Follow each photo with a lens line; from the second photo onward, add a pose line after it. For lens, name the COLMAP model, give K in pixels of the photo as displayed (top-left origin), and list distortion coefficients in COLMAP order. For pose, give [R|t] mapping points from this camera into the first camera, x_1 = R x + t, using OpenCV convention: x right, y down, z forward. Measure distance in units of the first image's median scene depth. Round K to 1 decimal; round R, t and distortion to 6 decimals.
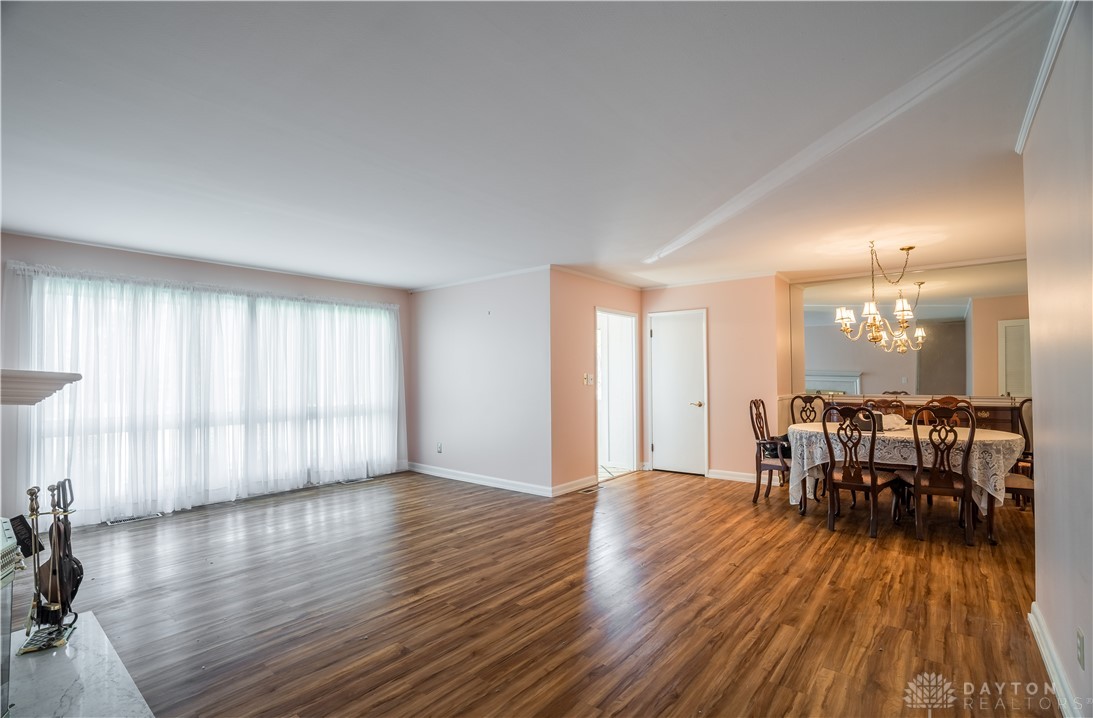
lens RADIAL K [[512.9, 0, 538.5], [0, 512.9, 362.7], [0, 0, 1]] dist [-0.055115, 0.000600]
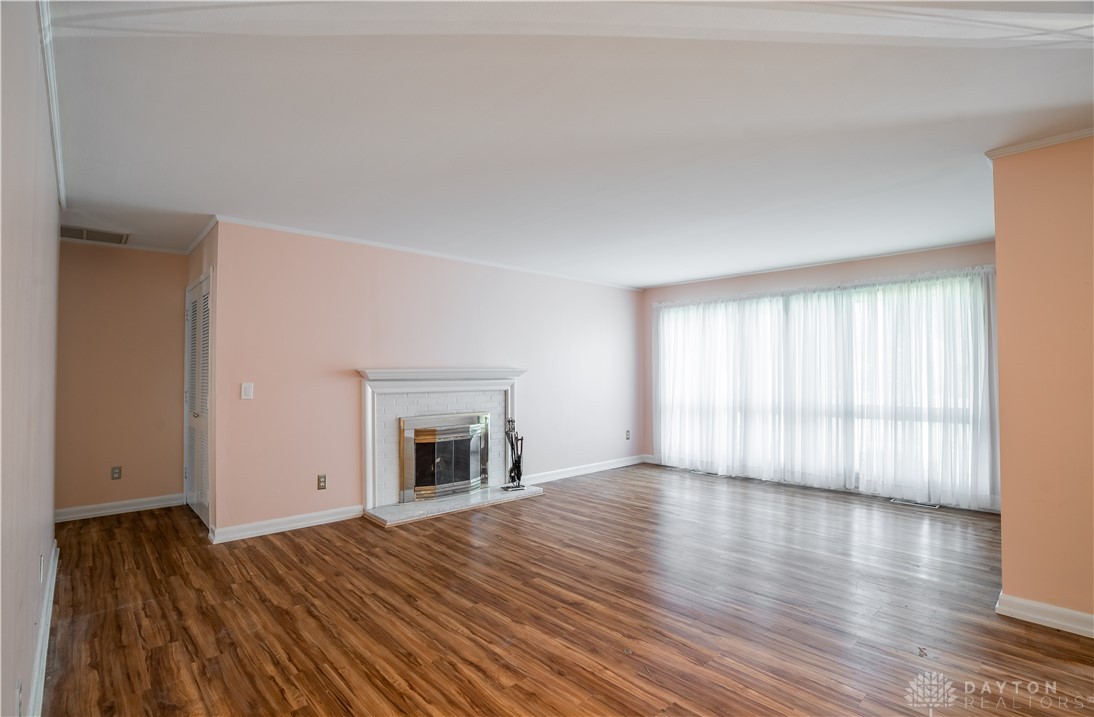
lens RADIAL K [[513.4, 0, 539.0], [0, 513.4, 362.2], [0, 0, 1]] dist [-0.055115, 0.000600]
pose [[-0.135725, -0.011258, -0.990683, 0.764023], [0.027934, 0.999494, -0.015185, 0.014789], [0.990353, -0.029734, -0.135341, 0.841148]]
